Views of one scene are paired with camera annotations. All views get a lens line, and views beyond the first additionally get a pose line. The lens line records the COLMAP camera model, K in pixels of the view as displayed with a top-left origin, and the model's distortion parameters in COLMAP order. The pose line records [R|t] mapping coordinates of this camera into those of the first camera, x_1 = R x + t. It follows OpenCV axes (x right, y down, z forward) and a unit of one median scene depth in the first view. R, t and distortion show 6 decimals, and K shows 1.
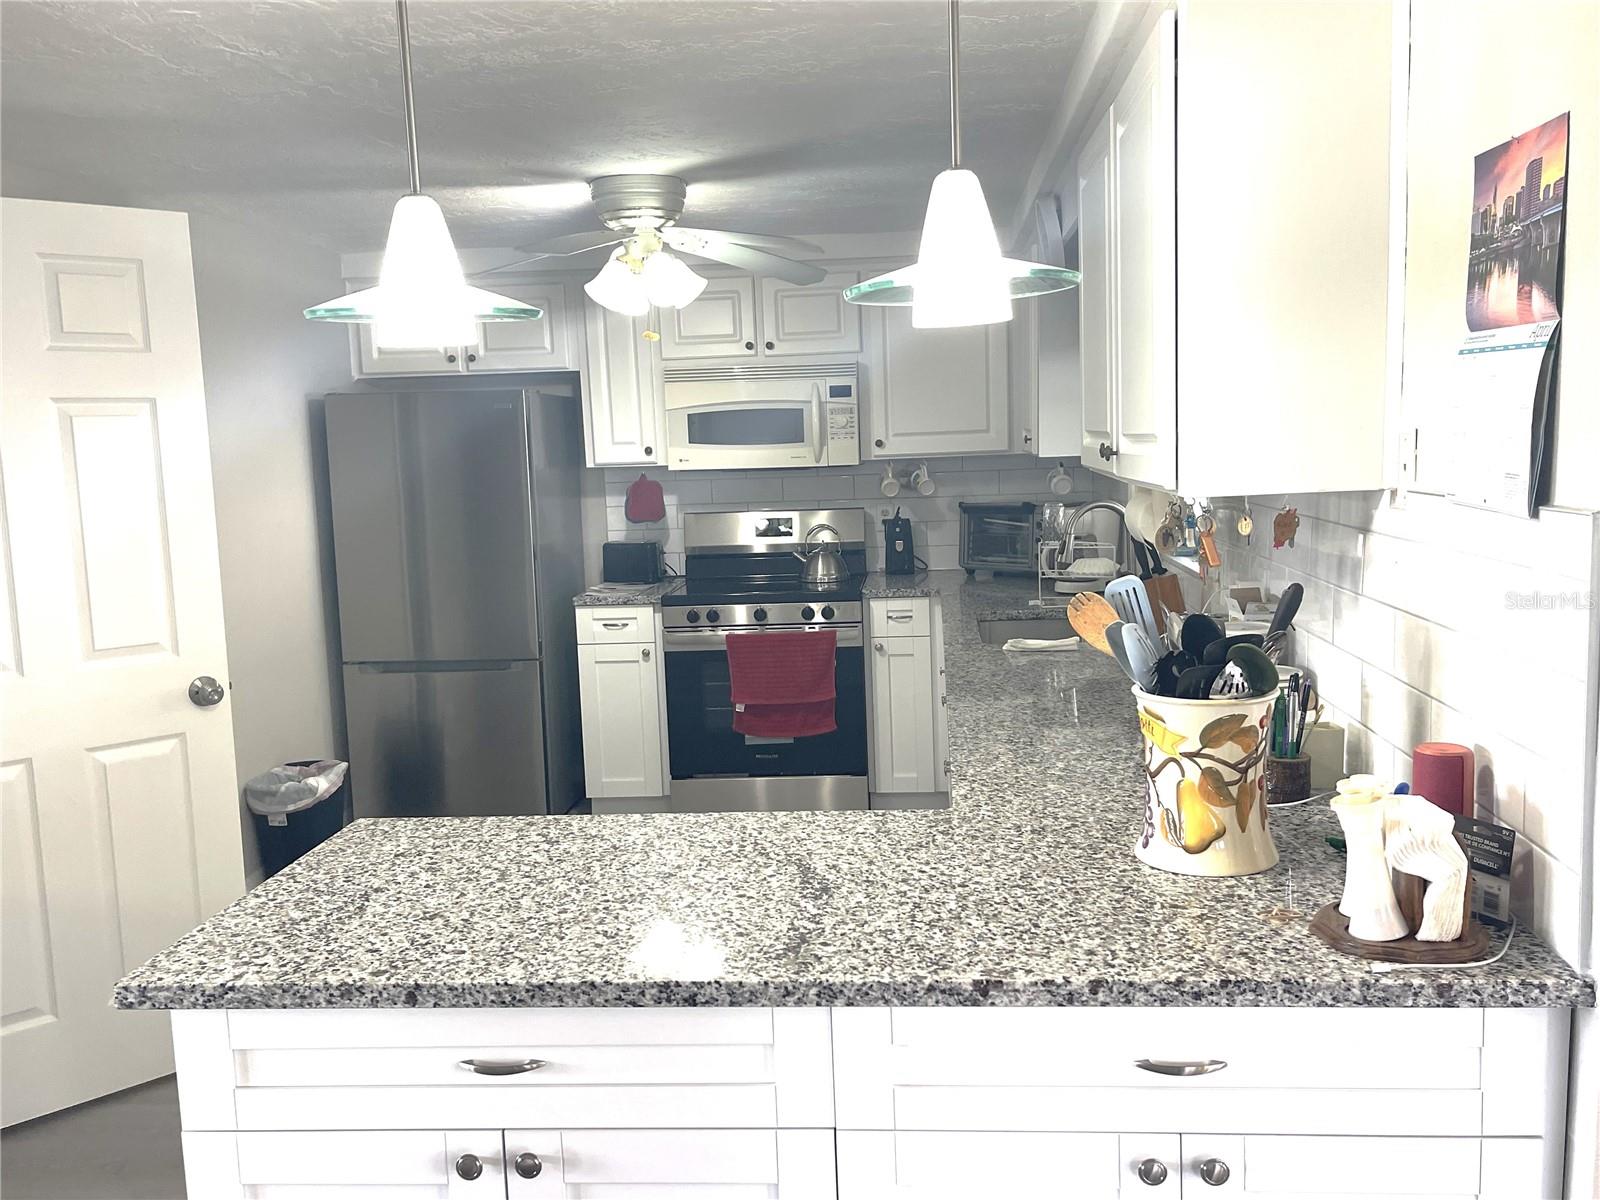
lens RADIAL K [[1367.4, 0, 802.1], [0, 1367.4, 602.8], [0, 0, 1]] dist [0.056352, -0.015392]
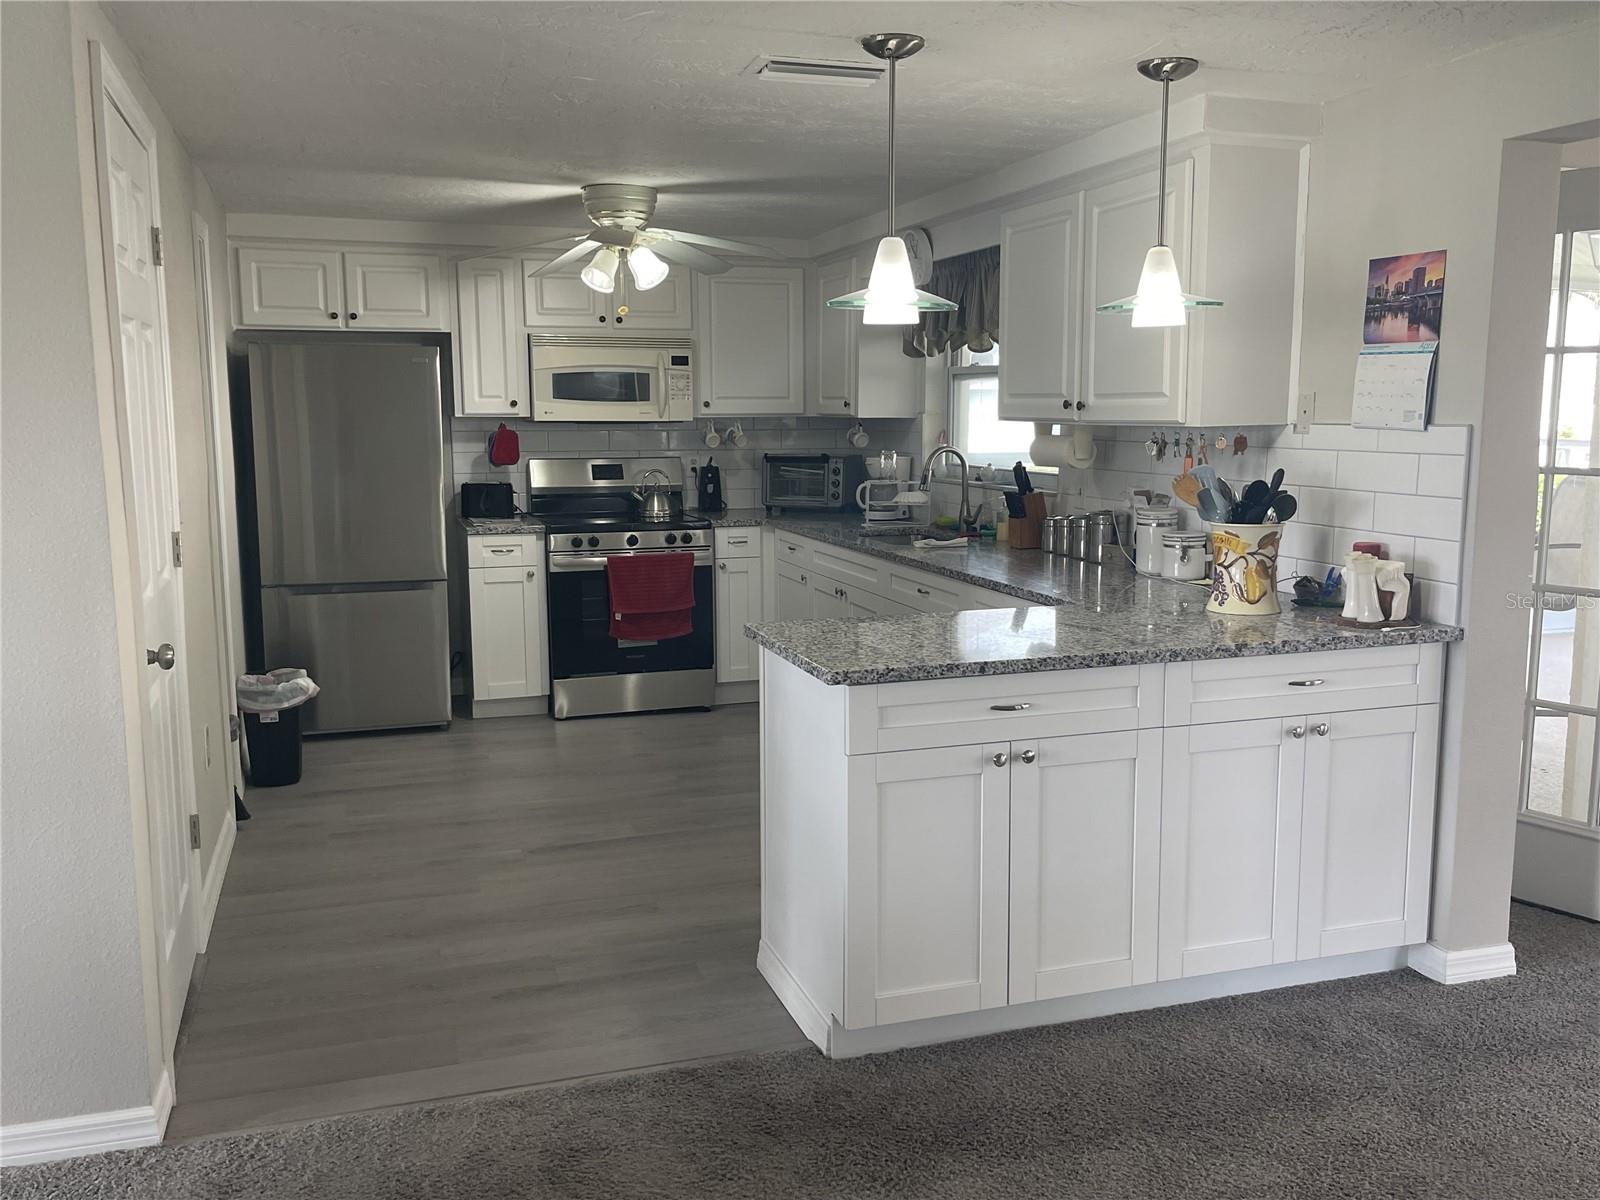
lens RADIAL K [[1367.4, 0, 801.0], [0, 1367.4, 595.2], [0, 0, 1]] dist [0.056352, -0.015392]
pose [[0.920708, -0.022146, 0.389623, -1.043002], [0.019129, 0.999749, 0.011621, 0.131032], [-0.389783, -0.003247, 0.920901, -0.537322]]
